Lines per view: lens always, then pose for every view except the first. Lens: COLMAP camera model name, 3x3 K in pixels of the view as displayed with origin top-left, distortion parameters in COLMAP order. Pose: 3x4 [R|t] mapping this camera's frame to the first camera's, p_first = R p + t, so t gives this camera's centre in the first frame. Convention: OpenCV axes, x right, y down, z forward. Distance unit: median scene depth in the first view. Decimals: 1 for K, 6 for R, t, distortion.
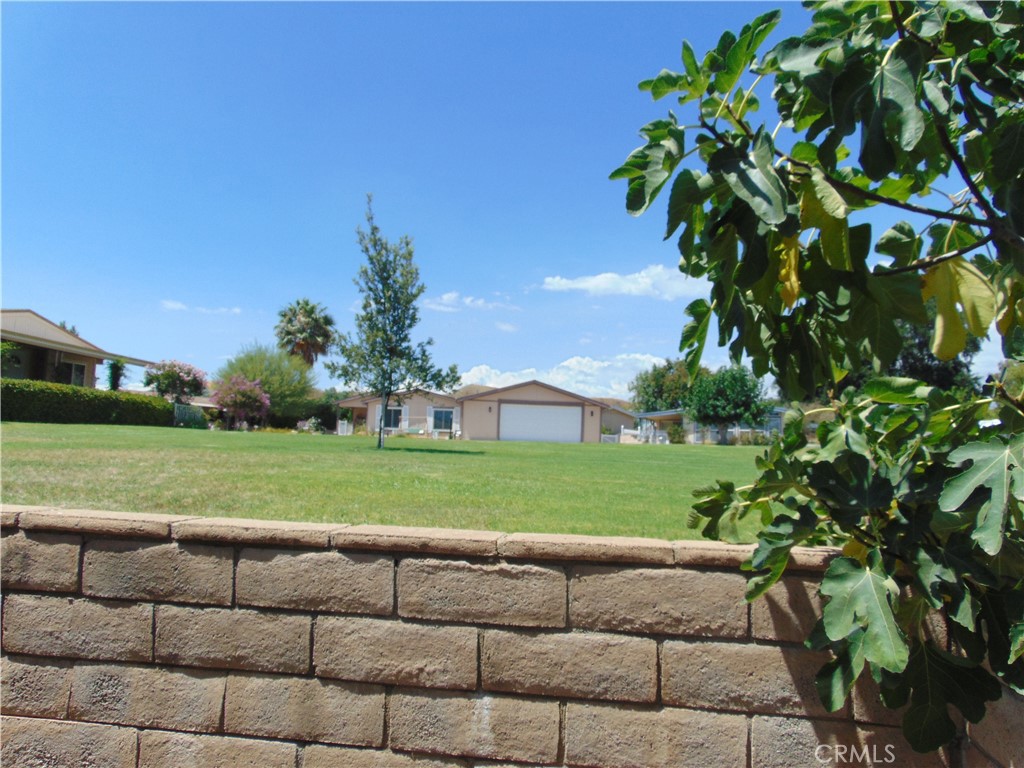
lens RADIAL K [[761.5, 0, 512.0], [0, 761.5, 384.0], [0, 0, 1]] dist [0.016317, 0.006221]
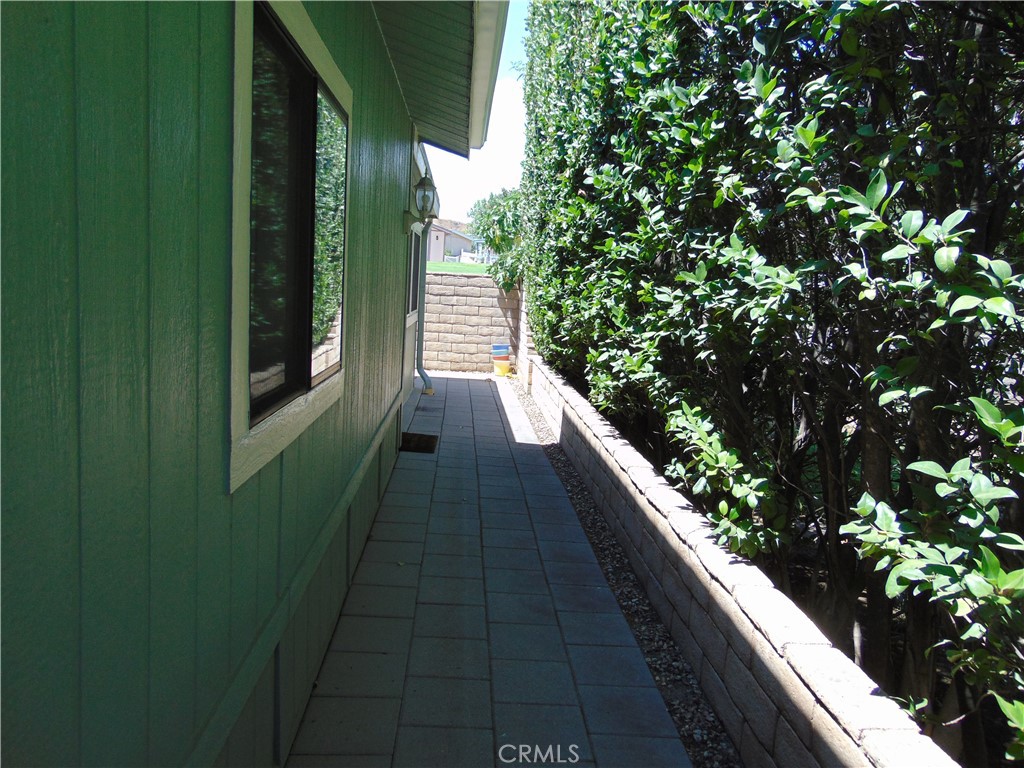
lens RADIAL K [[761.5, 0, 512.0], [0, 761.5, 384.0], [0, 0, 1]] dist [0.016317, 0.006221]
pose [[0.977008, -0.005096, 0.213143, -0.094388], [-0.044452, 0.972876, 0.227018, -0.037616], [-0.208518, -0.231273, 0.950280, -0.546963]]
